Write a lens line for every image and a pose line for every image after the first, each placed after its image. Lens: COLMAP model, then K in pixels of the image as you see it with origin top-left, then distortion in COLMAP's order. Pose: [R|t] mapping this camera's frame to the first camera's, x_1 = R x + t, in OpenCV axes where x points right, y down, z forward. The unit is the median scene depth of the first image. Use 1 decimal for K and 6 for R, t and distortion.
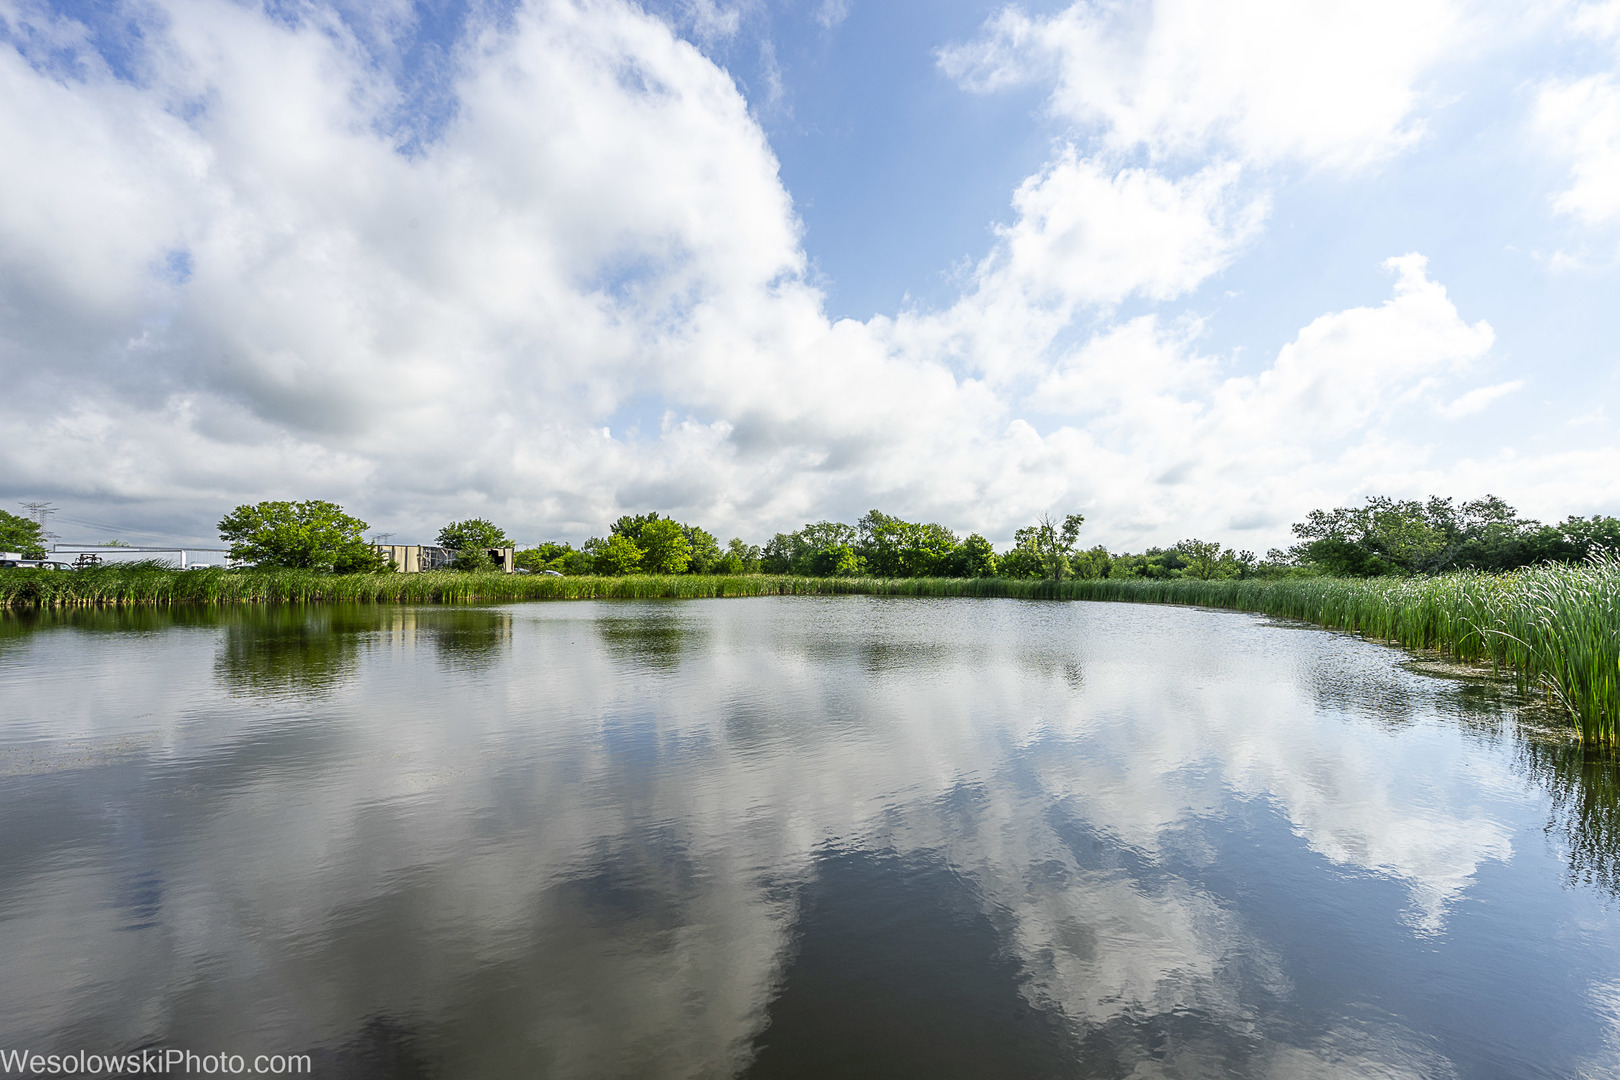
lens RADIAL K [[736.8, 0, 814.3], [0, 736.8, 544.8], [0, 0, 1]] dist [0.000404, 0.000842]
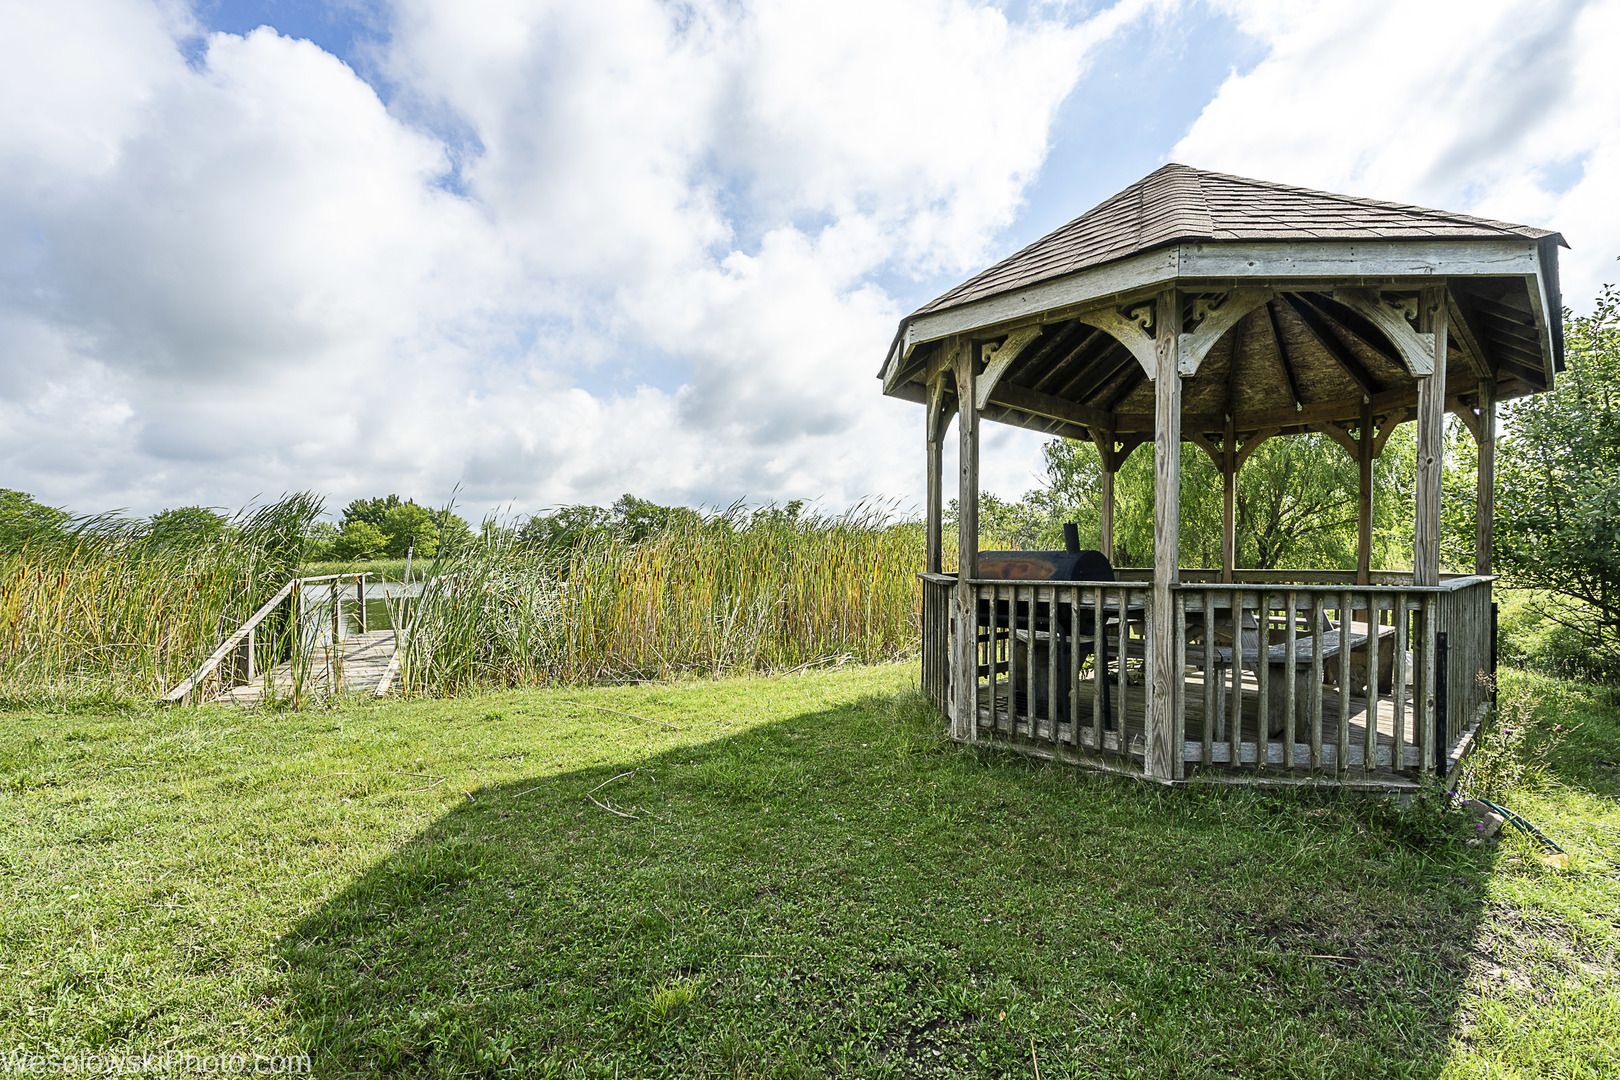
lens RADIAL K [[736.8, 0, 814.3], [0, 736.8, 544.8], [0, 0, 1]] dist [0.000404, 0.000842]
pose [[0.953010, -0.019922, 0.302282, 0.014548], [0.011456, 0.999492, 0.029755, -0.002544], [-0.302721, -0.024894, 0.952754, -0.099718]]
